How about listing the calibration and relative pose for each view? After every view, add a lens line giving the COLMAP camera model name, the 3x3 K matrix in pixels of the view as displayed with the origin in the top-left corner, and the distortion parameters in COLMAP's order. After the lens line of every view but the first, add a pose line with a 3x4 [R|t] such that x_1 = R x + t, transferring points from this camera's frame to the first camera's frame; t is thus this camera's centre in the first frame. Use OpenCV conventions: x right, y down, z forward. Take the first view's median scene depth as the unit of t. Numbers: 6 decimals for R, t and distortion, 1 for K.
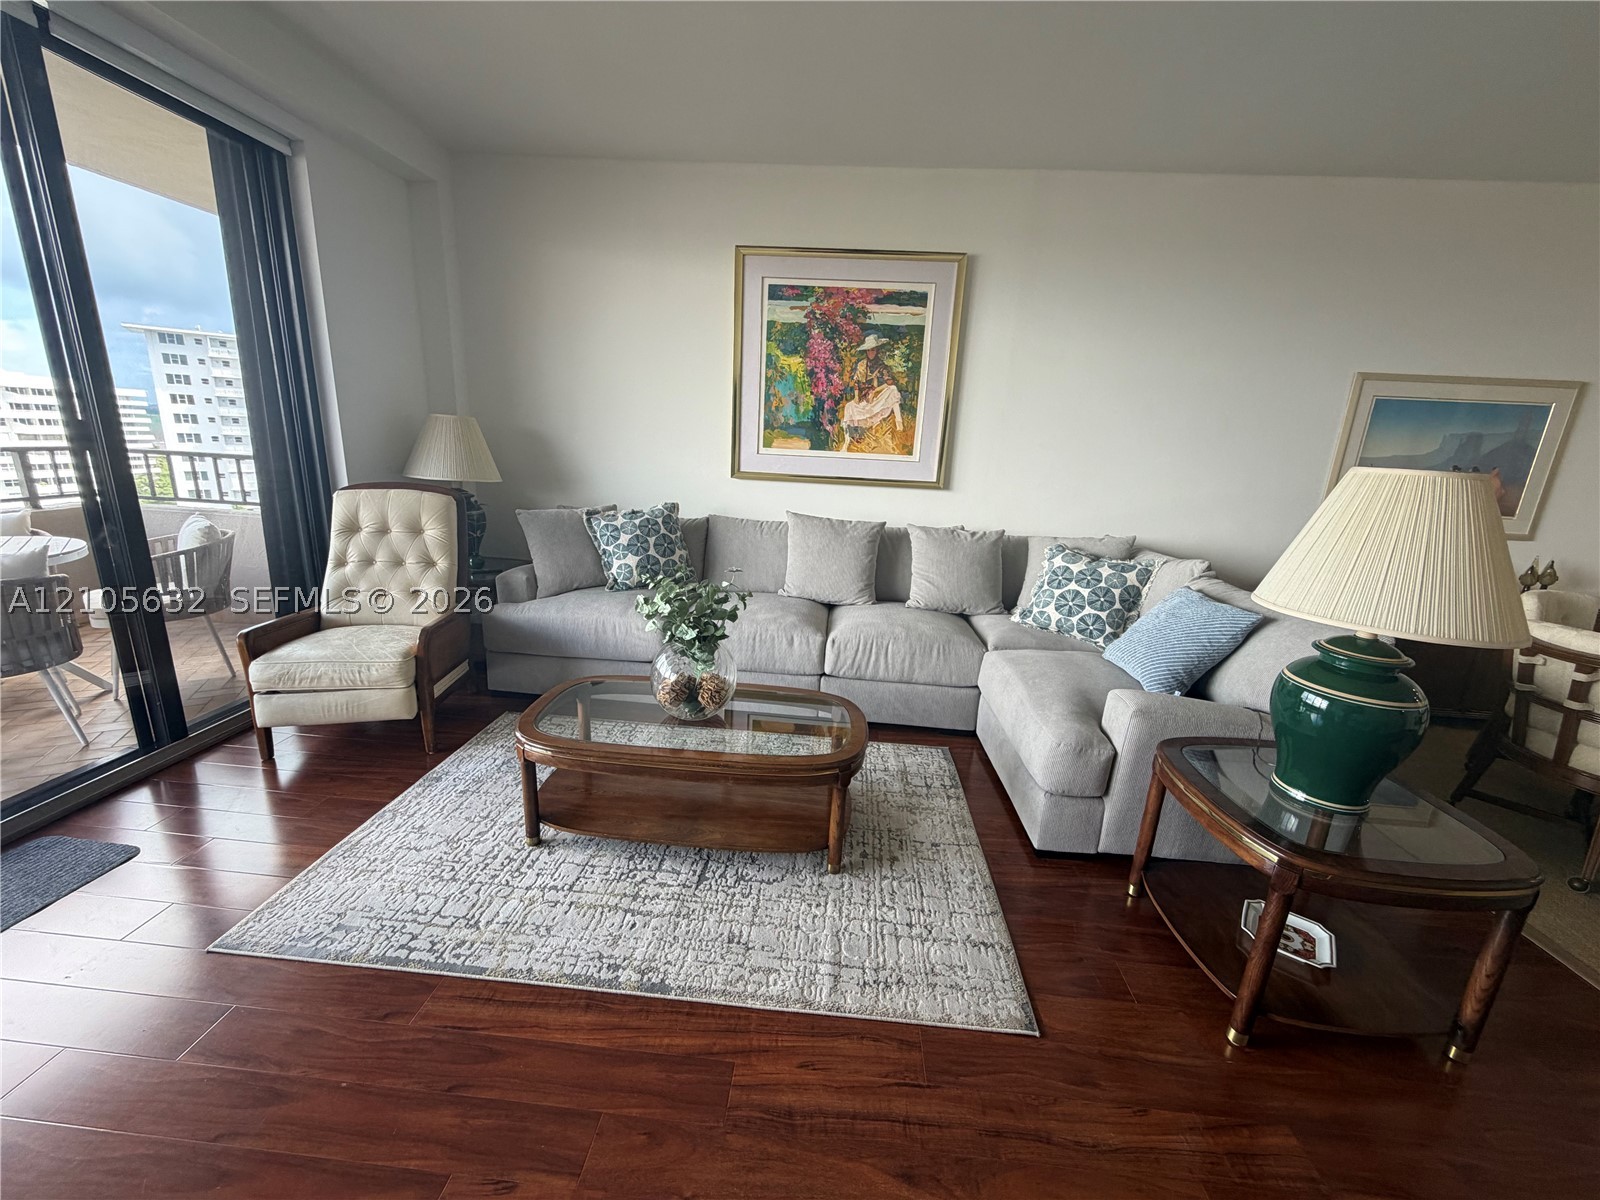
lens RADIAL K [[635.0, 0, 796.0], [0, 635.0, 602.2], [0, 0, 1]] dist [-0.000287, -0.000181]
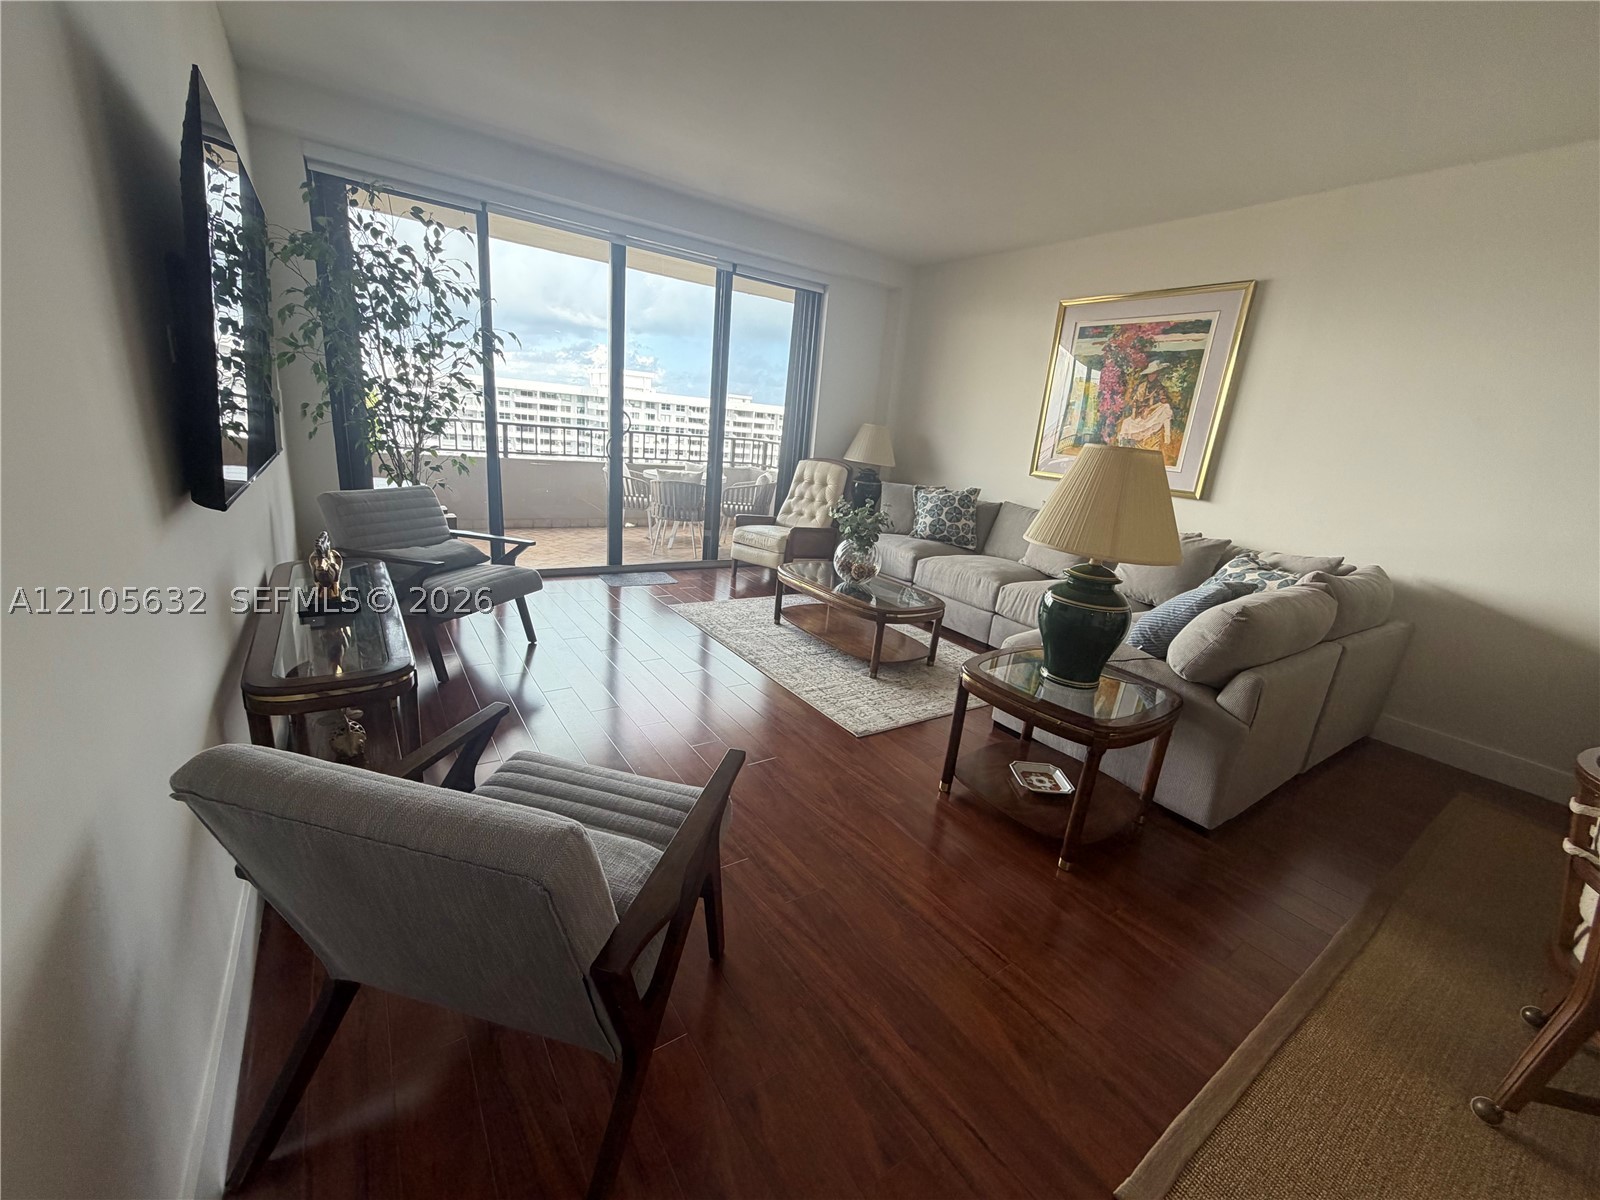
lens RADIAL K [[635.0, 0, 796.0], [0, 635.0, 602.2], [0, 0, 1]] dist [-0.000287, -0.000181]
pose [[0.622654, 0.220436, -0.750806, 0.975129], [-0.254810, 0.964321, 0.071807, 0.127053], [0.739847, 0.146602, 0.656608, -0.263074]]
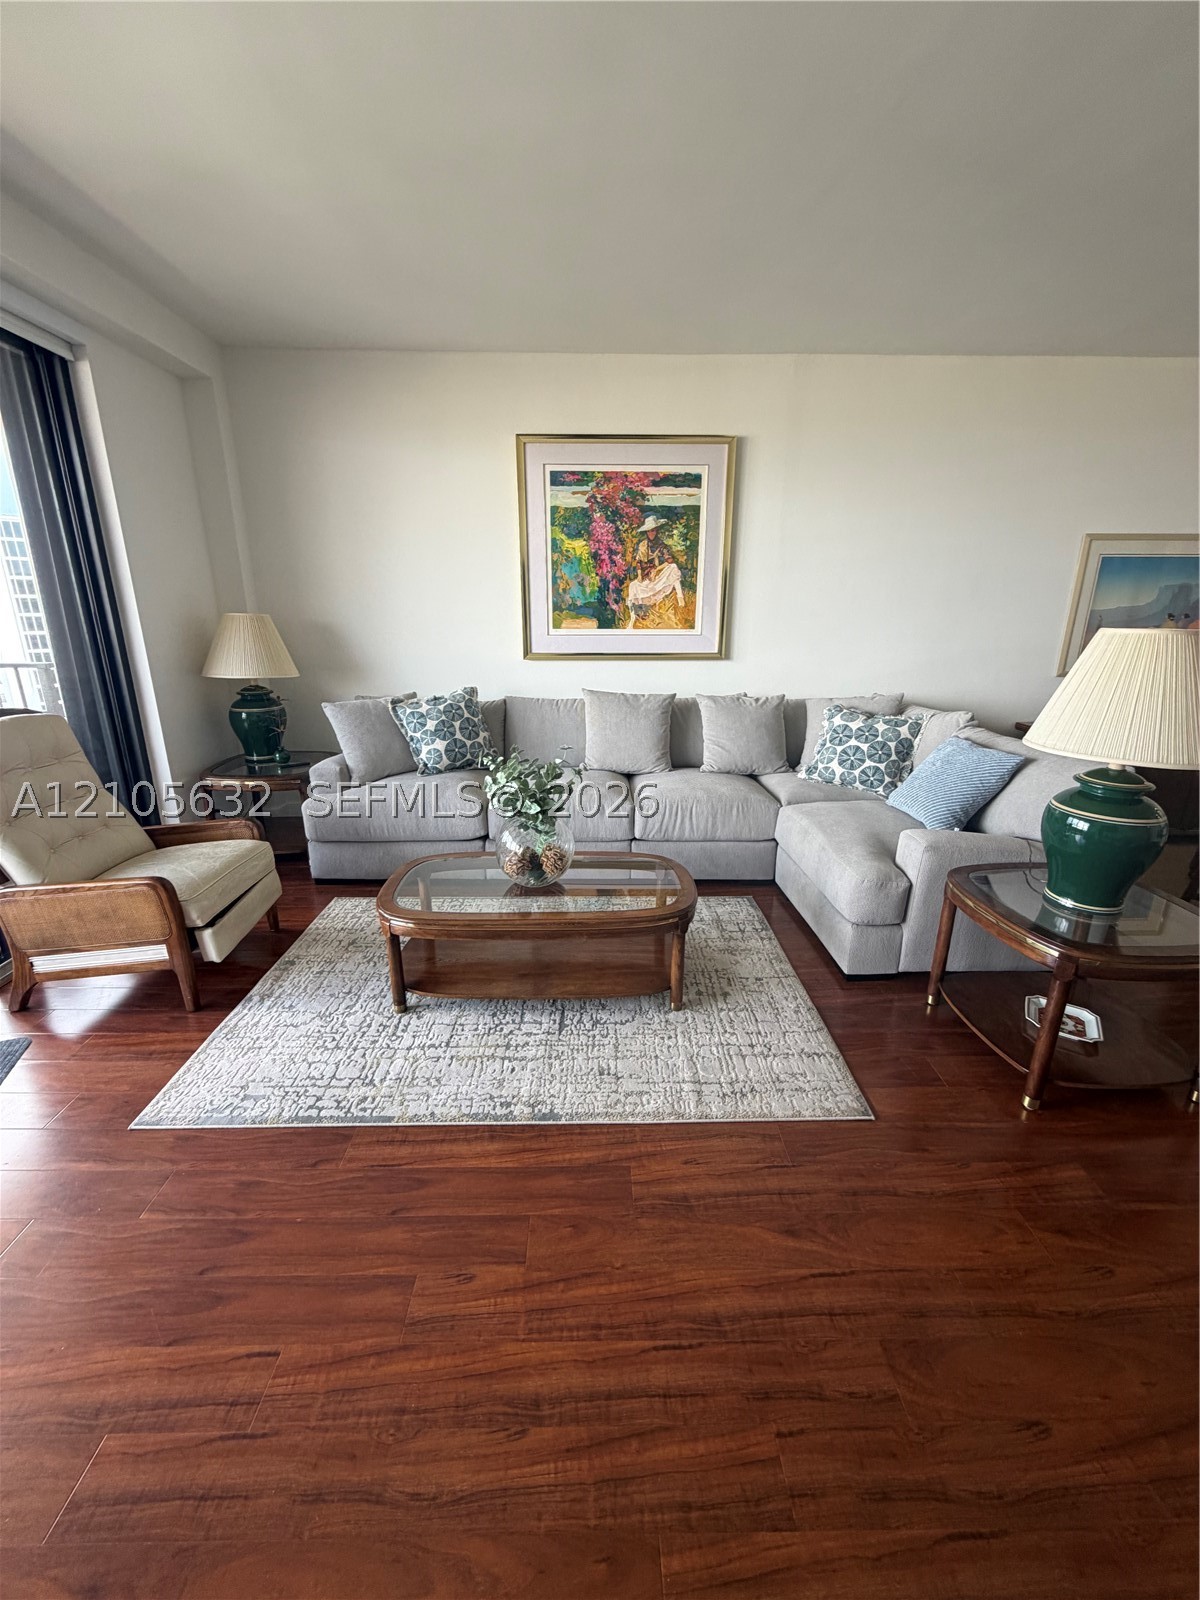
lens RADIAL K [[635.0, 0, 598.7], [0, 635.0, 796.1], [0, 0, 1]] dist [-0.000287, -0.000181]
pose [[0.994829, -0.071108, 0.072515, -0.109292], [0.068632, 0.996989, 0.036092, -0.002710], [-0.074864, -0.030928, 0.996714, -0.083968]]
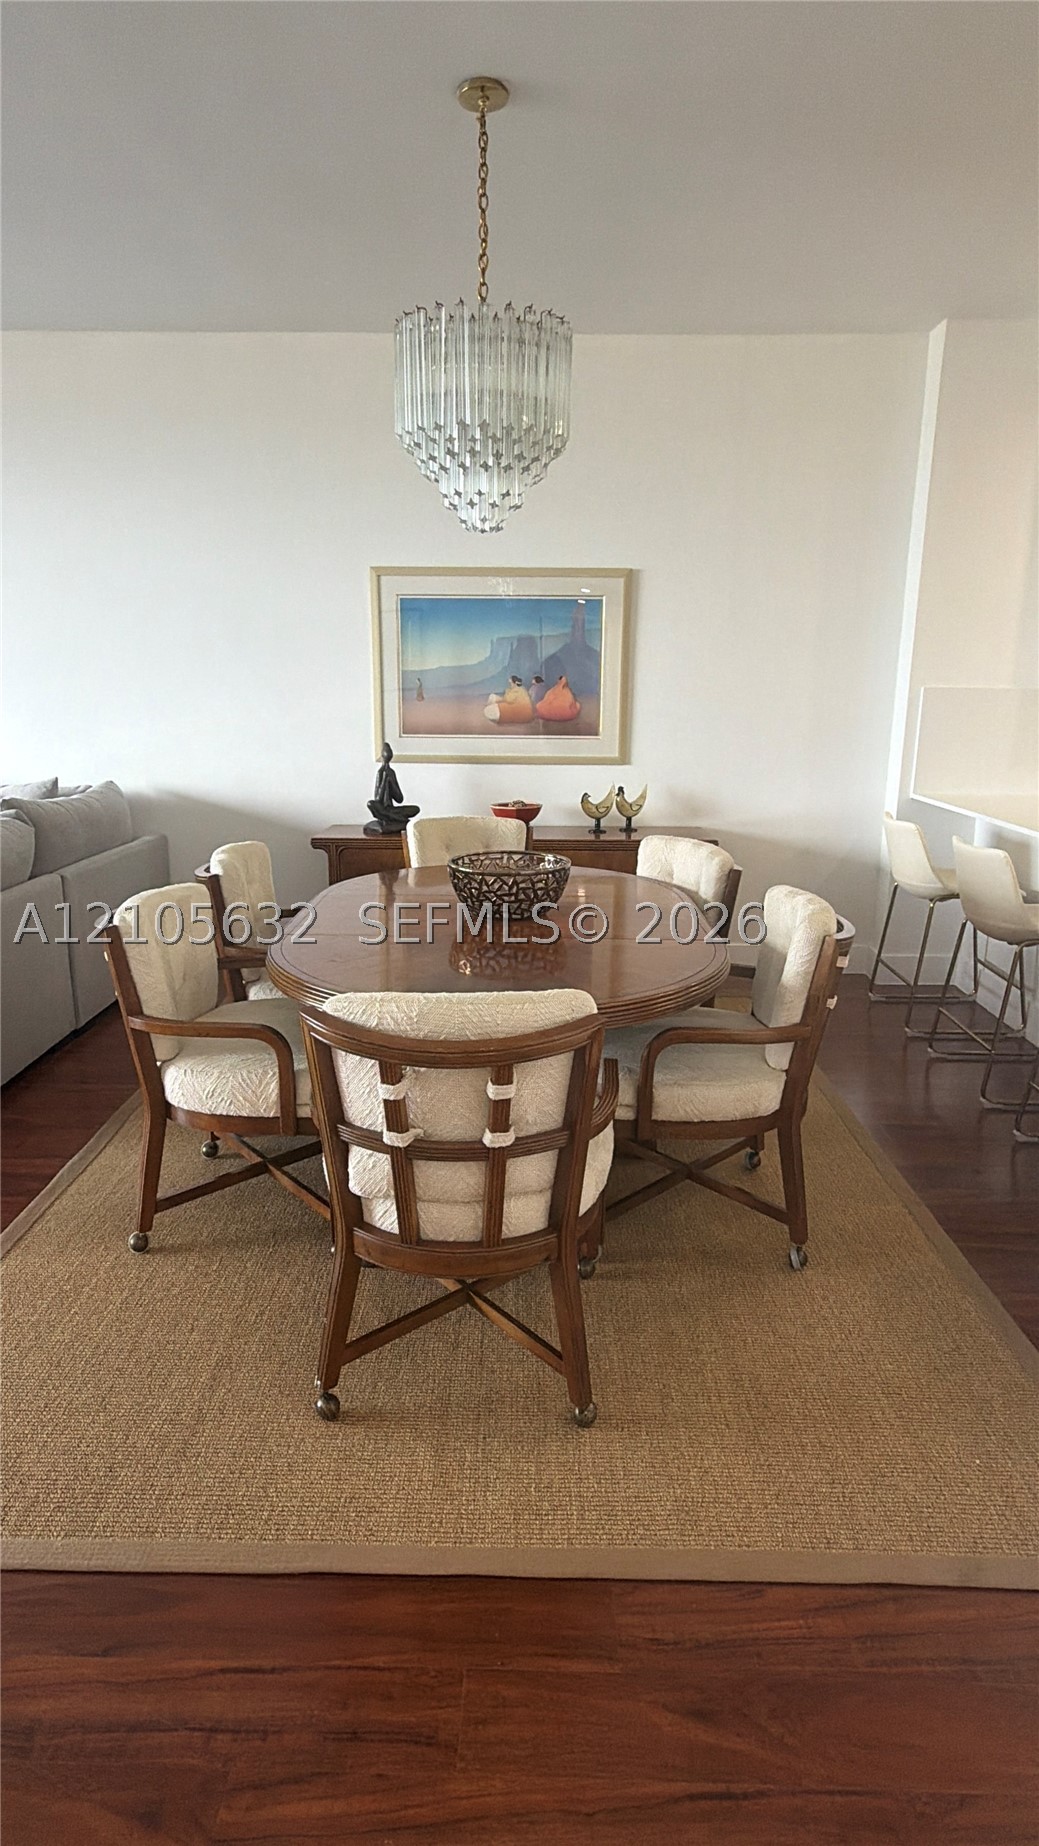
lens RADIAL K [[975.0, 0, 519.5], [0, 975.0, 923.0], [0, 0, 1]] dist [0.000262, 0.000403]
pose [[0.997674, -0.050789, 0.045469, 1.377455], [0.051416, 0.998596, -0.012734, 0.166188], [-0.044759, 0.015042, 0.998885, -0.347152]]
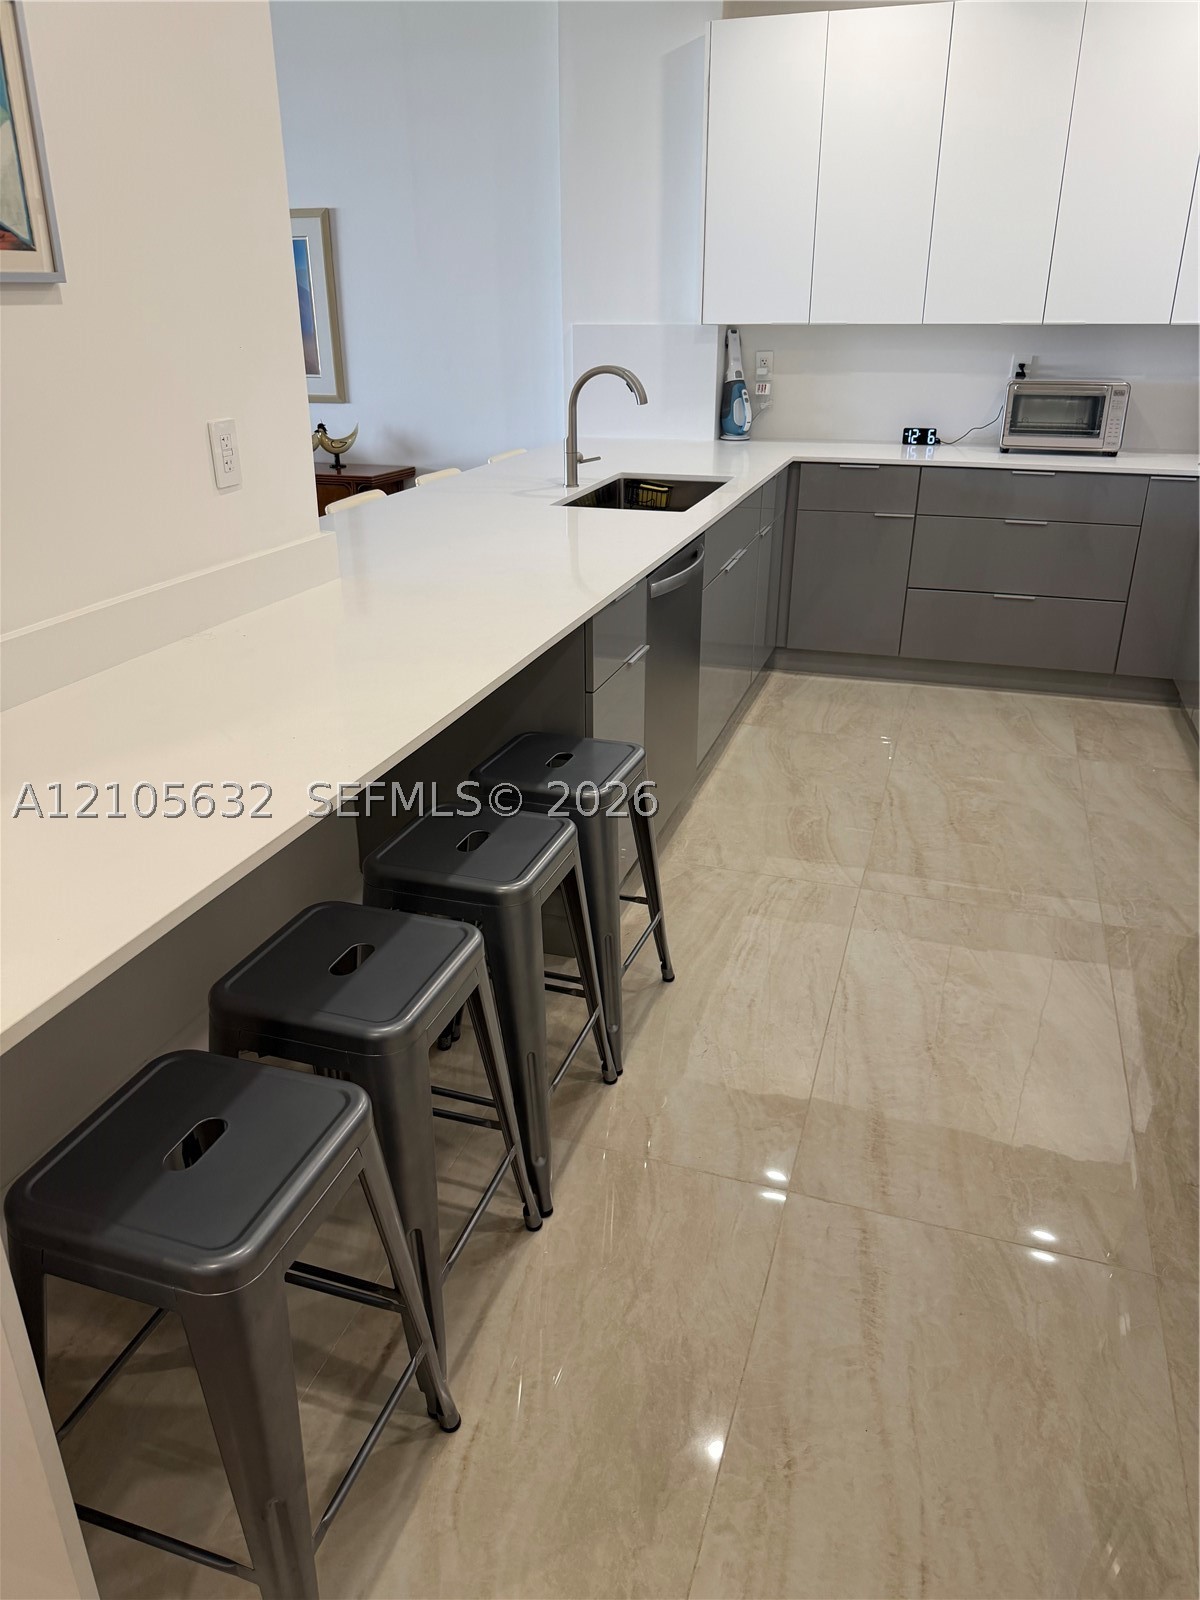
lens RADIAL K [[1112.9, 0, 593.2], [0, 1112.9, 796.3], [0, 0, 1]] dist [0.166859, -0.343342]
pose [[0.967818, 0.049239, -0.246789, 2.740411], [-0.013086, 0.989192, 0.146041, 0.296586], [0.251312, -0.138111, 0.958002, -0.688300]]
